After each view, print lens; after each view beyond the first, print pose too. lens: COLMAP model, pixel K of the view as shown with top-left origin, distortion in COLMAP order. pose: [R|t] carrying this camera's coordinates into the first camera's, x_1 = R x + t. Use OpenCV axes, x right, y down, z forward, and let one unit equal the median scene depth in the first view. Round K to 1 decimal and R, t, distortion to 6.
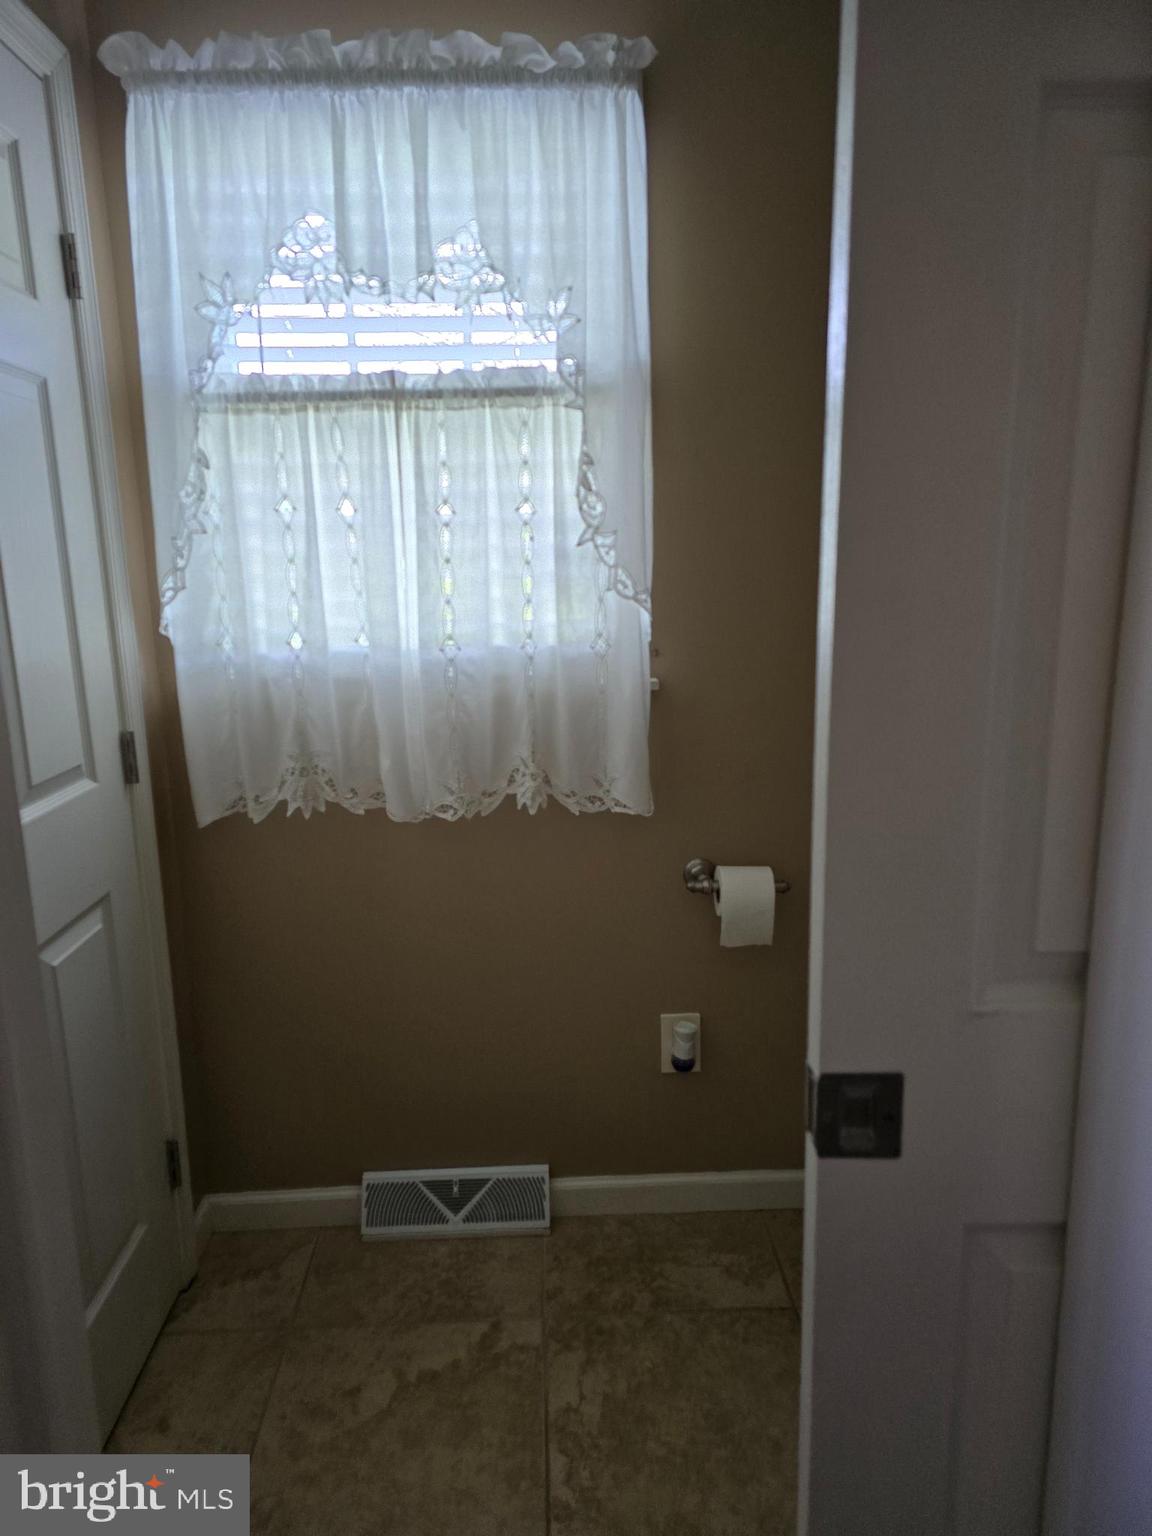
lens RADIAL K [[1027.2, 0, 566.1], [0, 1027.2, 766.0], [0, 0, 1]] dist [0.066385, -0.060439]
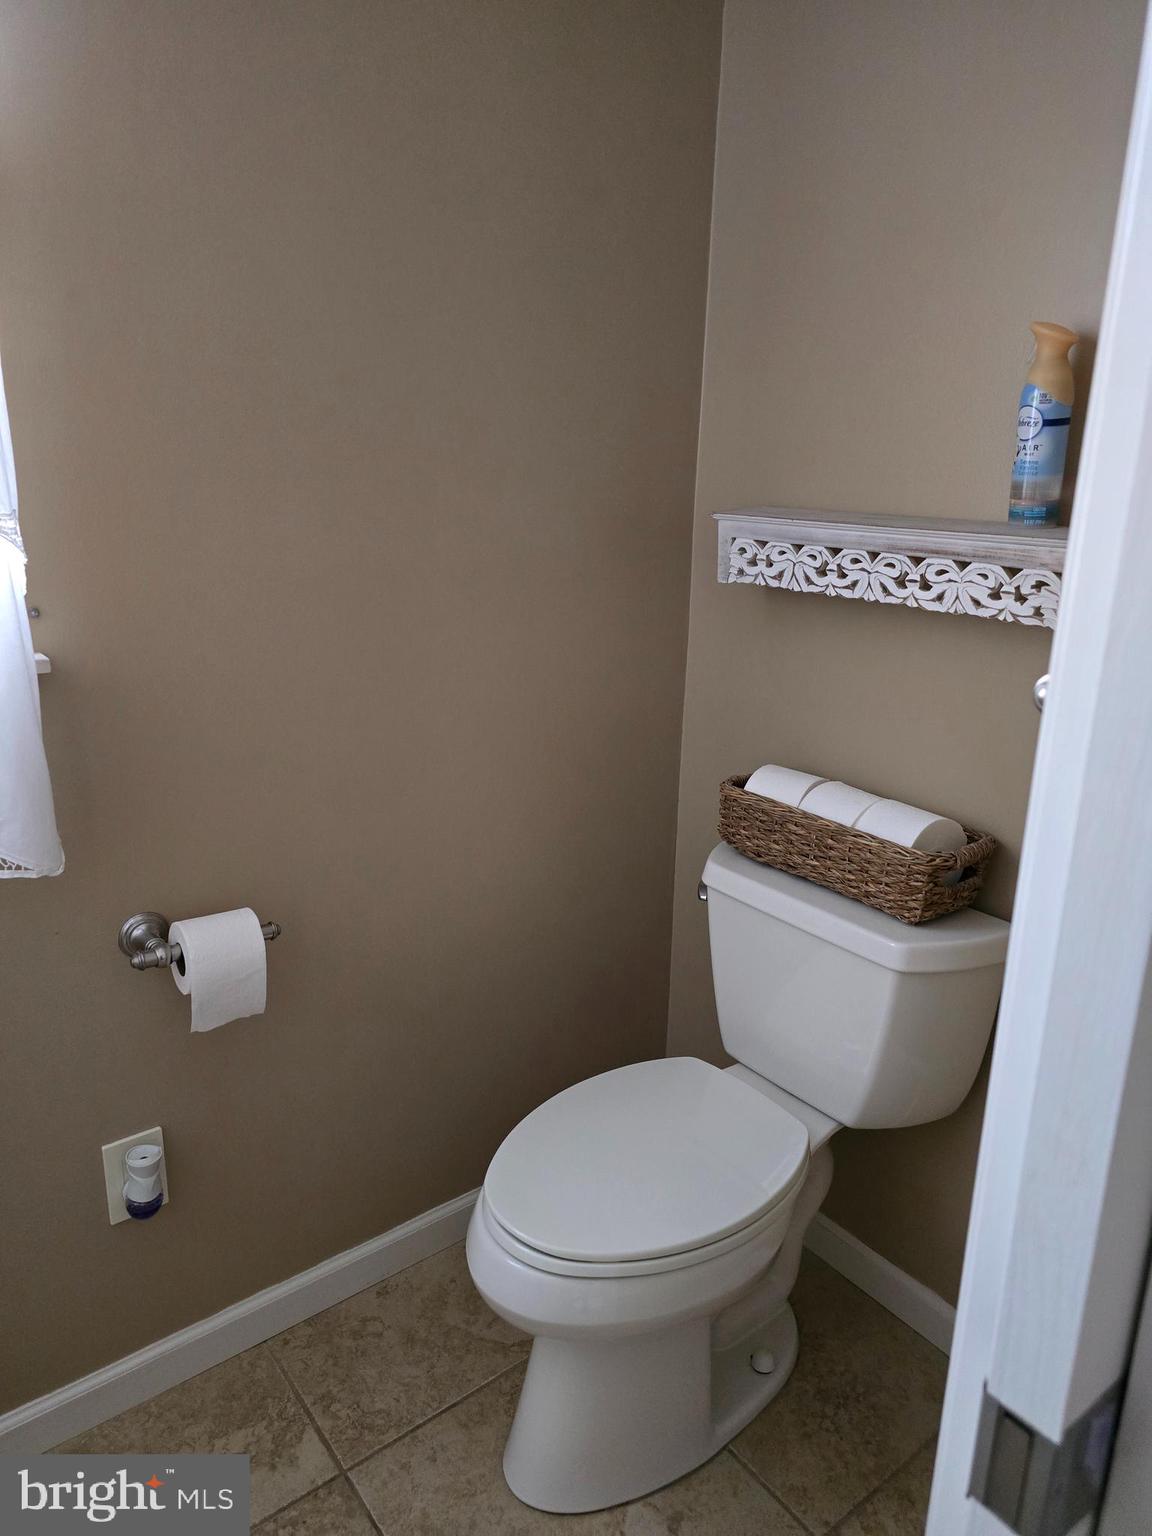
lens RADIAL K [[1027.2, 0, 566.1], [0, 1027.2, 766.0], [0, 0, 1]] dist [0.066385, -0.060439]
pose [[0.806120, -0.118932, 0.579678, -0.031467], [0.077404, 0.992371, 0.095964, -0.053436], [-0.586668, -0.032489, 0.809175, 0.294517]]
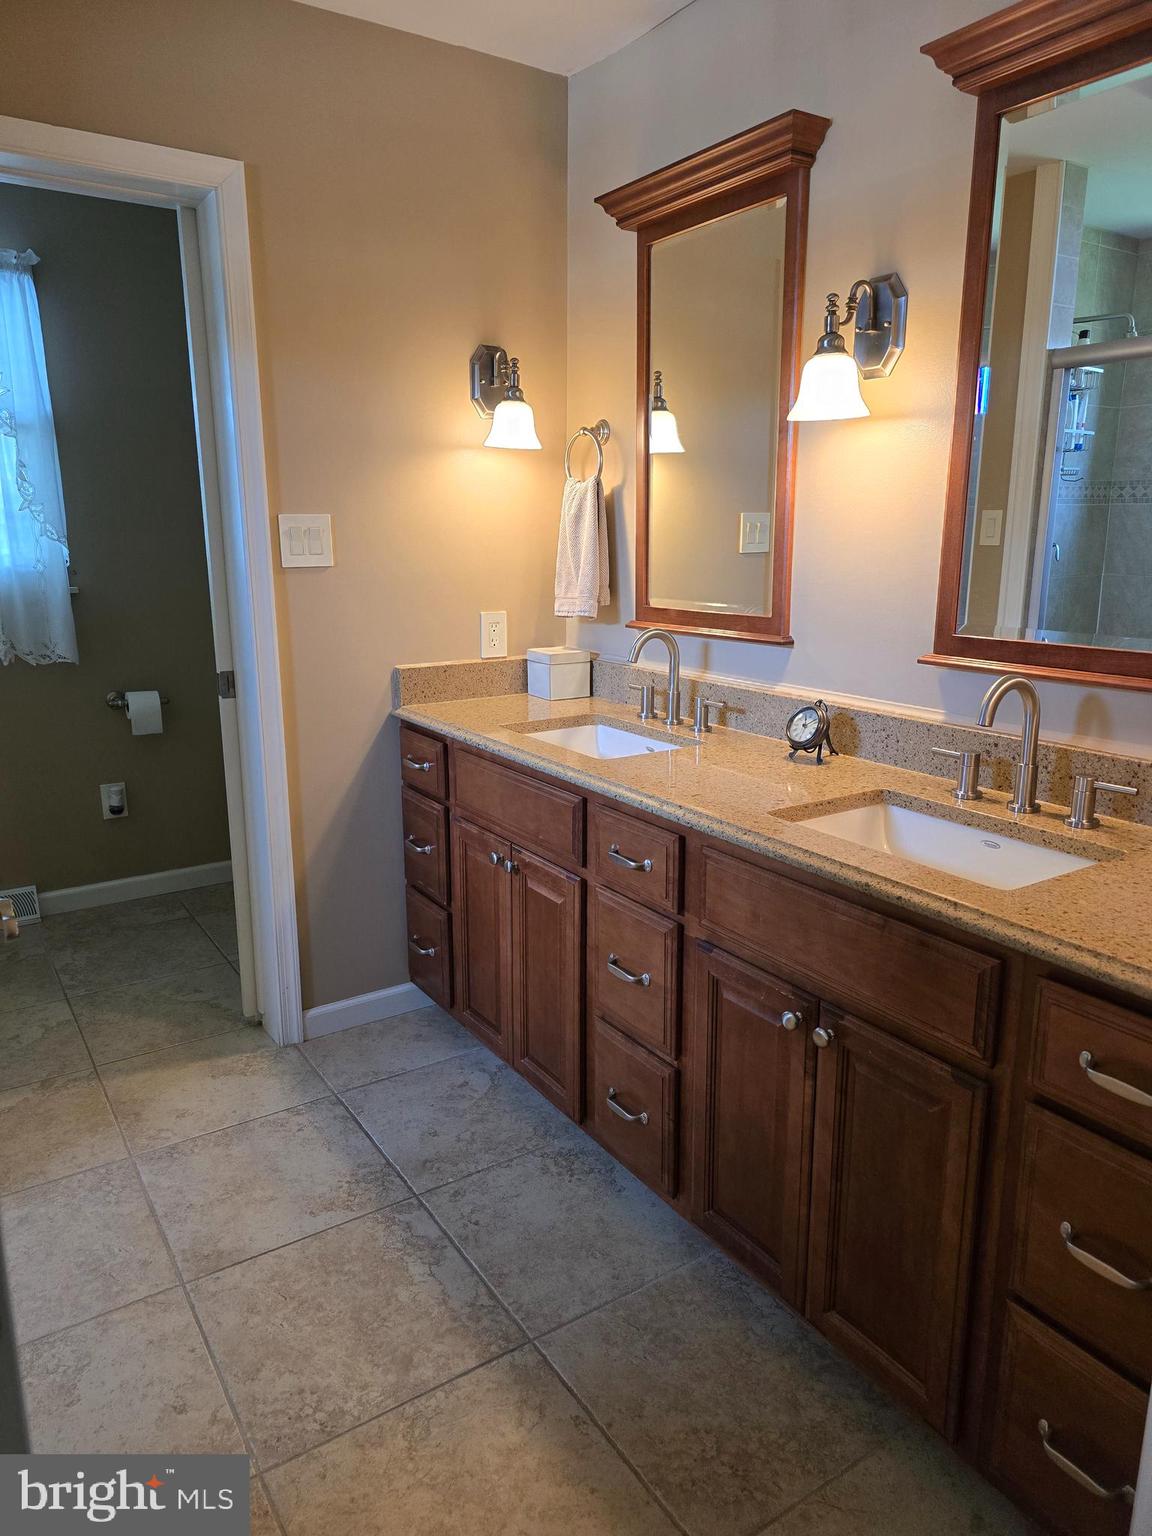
lens RADIAL K [[1027.2, 0, 566.1], [0, 1027.2, 766.0], [0, 0, 1]] dist [0.066385, -0.060439]
pose [[0.857533, -0.098858, 0.504841, -0.123919], [0.088857, 0.995076, 0.043921, 0.218136], [-0.506697, 0.007195, 0.862094, -0.976143]]
